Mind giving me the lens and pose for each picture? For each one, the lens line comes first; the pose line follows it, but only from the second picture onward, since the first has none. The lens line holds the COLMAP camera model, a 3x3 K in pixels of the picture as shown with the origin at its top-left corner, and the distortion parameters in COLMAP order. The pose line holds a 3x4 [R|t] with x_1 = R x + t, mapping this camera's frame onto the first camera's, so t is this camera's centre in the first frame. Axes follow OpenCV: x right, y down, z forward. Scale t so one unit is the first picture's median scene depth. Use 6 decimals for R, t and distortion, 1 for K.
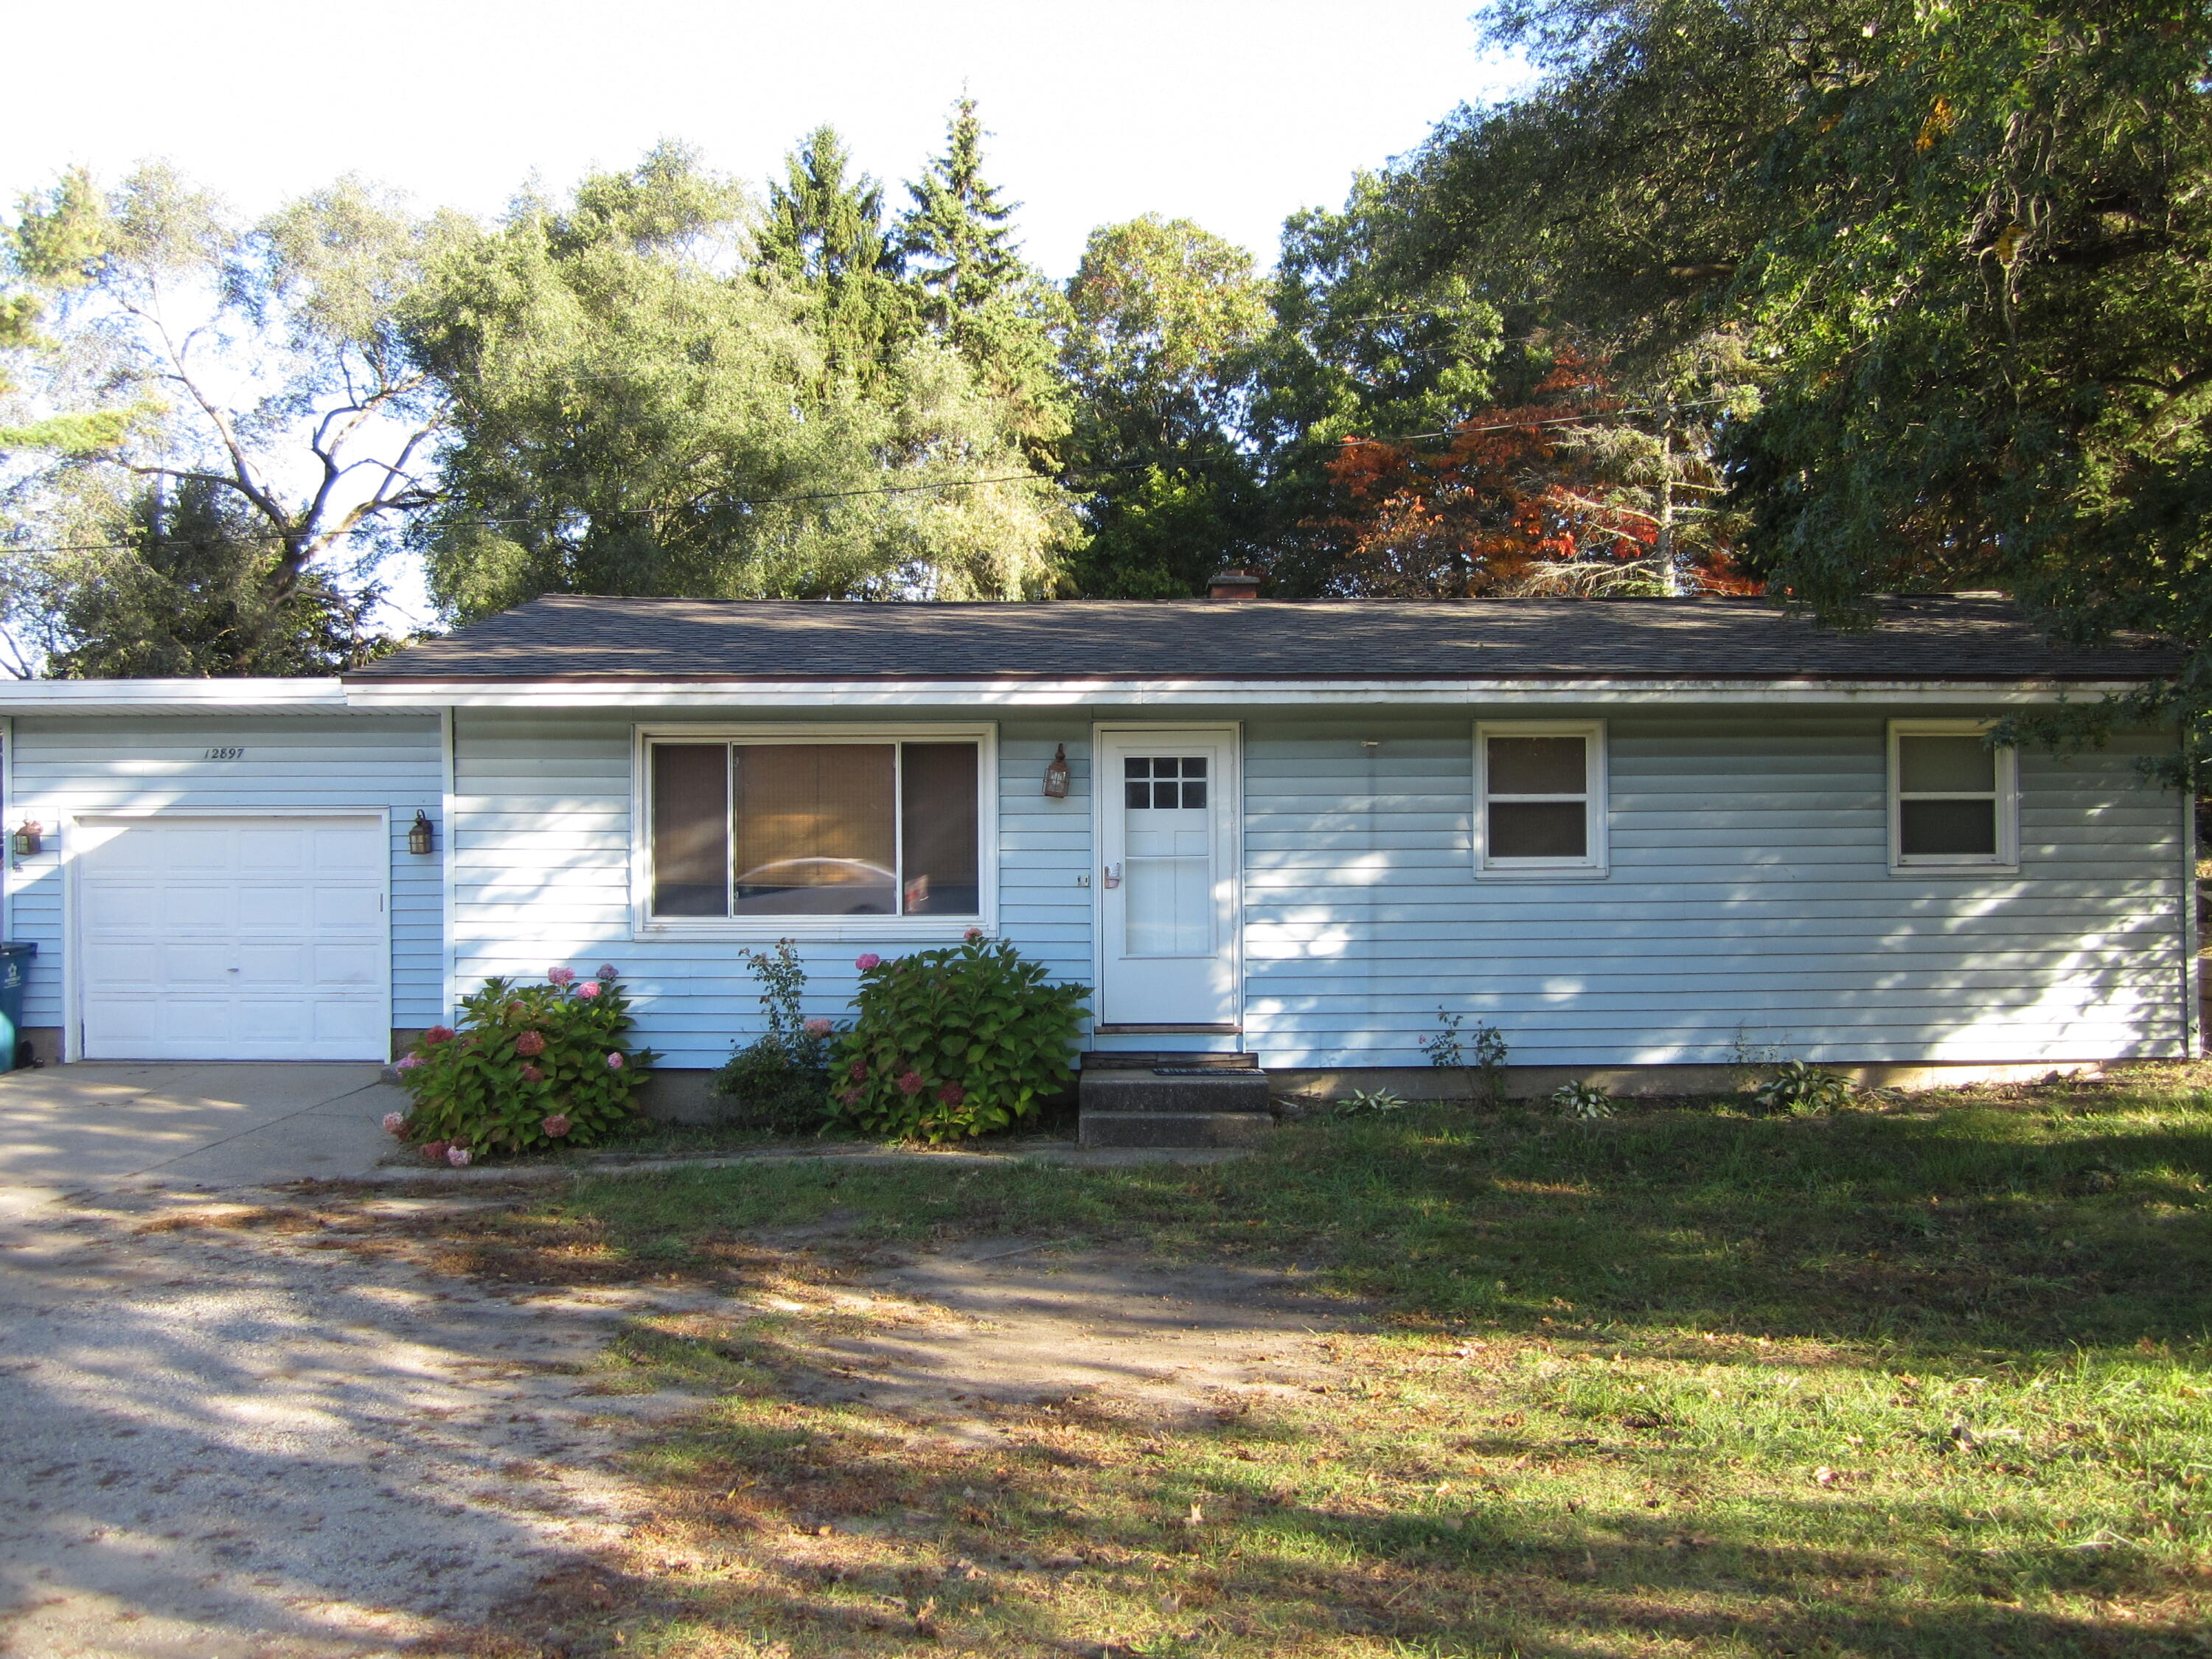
lens RADIAL K [[1809.4, 0, 1114.1], [0, 1809.4, 806.2], [0, 0, 1]] dist [-0.052381, 0.022322]
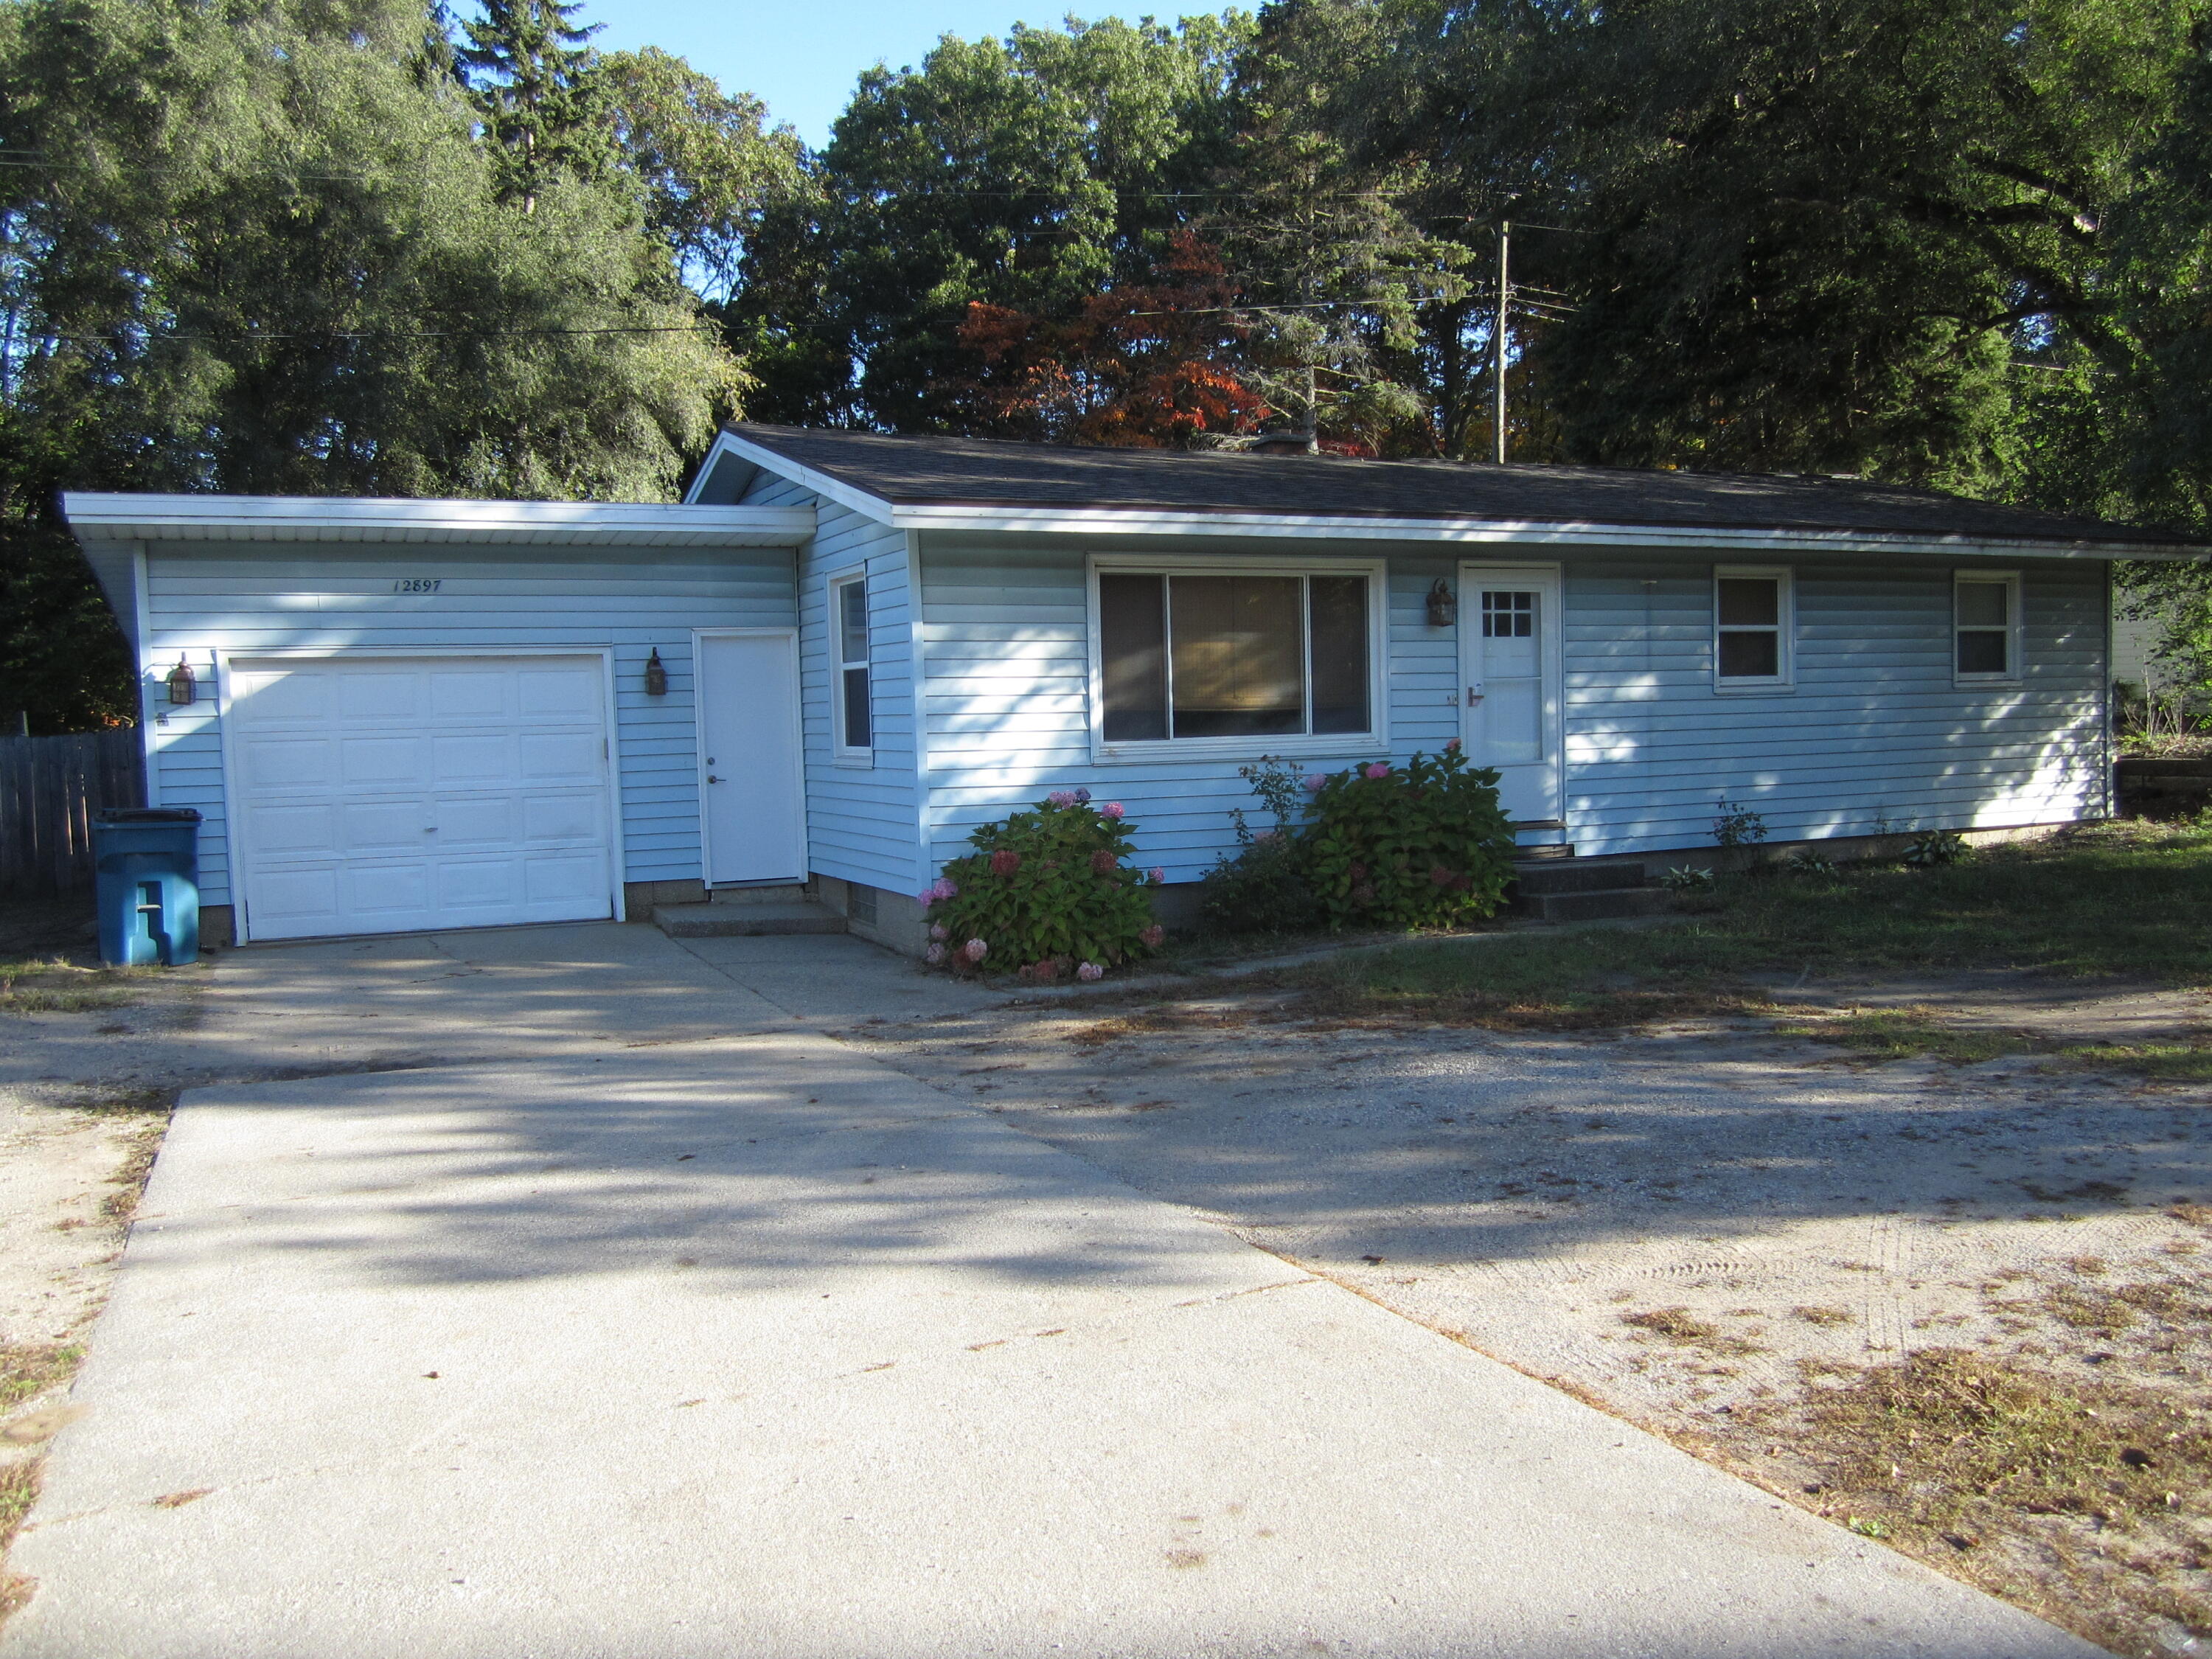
lens RADIAL K [[1809.4, 0, 1085.7], [0, 1809.4, 825.0], [0, 0, 1]] dist [-0.052381, 0.022322]
pose [[0.913509, -0.043594, 0.404476, -0.685363], [0.011259, 0.996570, 0.081979, 0.023686], [-0.406663, -0.070335, 0.910867, 0.055540]]
